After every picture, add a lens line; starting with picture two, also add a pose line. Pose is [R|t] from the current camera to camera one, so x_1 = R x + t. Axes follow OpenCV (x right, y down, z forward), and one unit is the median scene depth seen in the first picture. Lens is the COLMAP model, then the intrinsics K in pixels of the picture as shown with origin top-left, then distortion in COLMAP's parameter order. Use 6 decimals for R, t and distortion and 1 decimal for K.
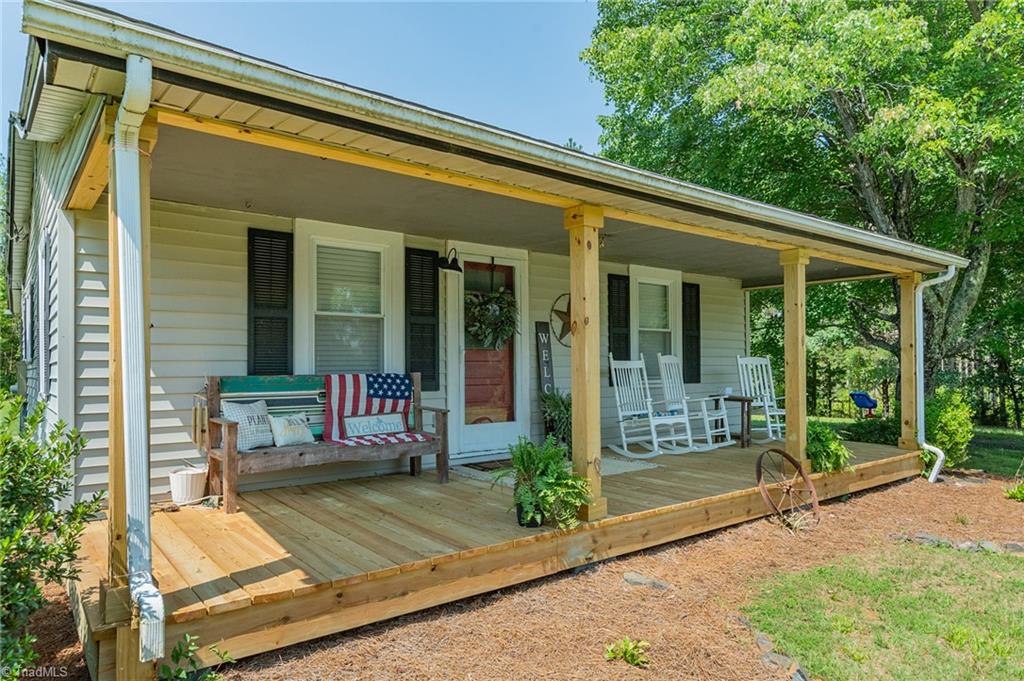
lens RADIAL K [[633.3, 0, 514.1], [0, 633.3, 358.0], [0, 0, 1]] dist [0.001532, 0.000467]
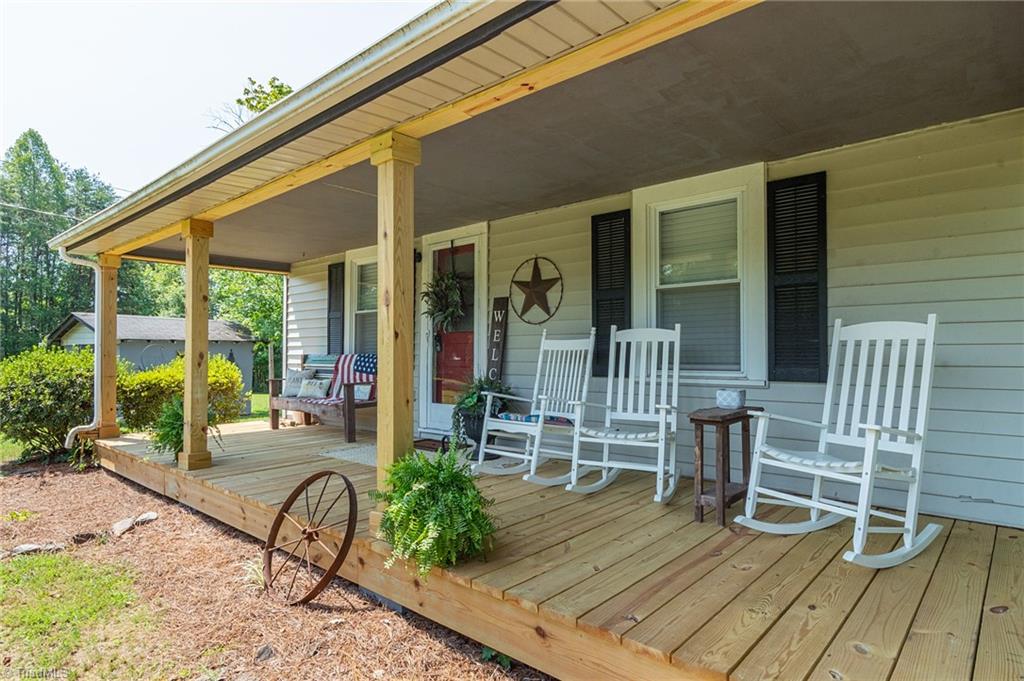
lens RADIAL K [[590.4, 0, 512.0], [0, 590.4, 340.5], [0, 0, 1]] dist [0.000868, -0.000030]
pose [[0.173359, -0.017793, -0.984698, 0.971318], [0.012325, 0.999798, -0.015896, 0.017840], [0.984782, -0.009381, 0.173543, 0.993761]]
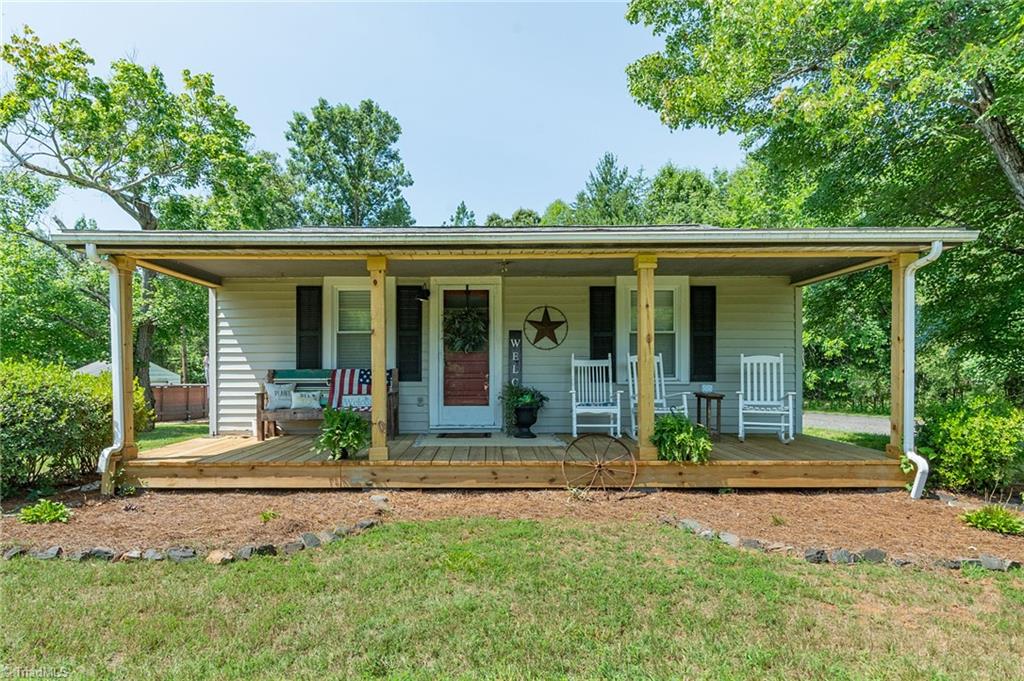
lens RADIAL K [[588.2, 0, 508.1], [0, 588.2, 373.7], [0, 0, 1]] dist [-0.003051, 0.000097]
pose [[0.791200, 0.001576, -0.611555, 0.871939], [0.004975, 0.999947, 0.009014, 0.022928], [0.611537, -0.010175, 0.791150, 0.047537]]
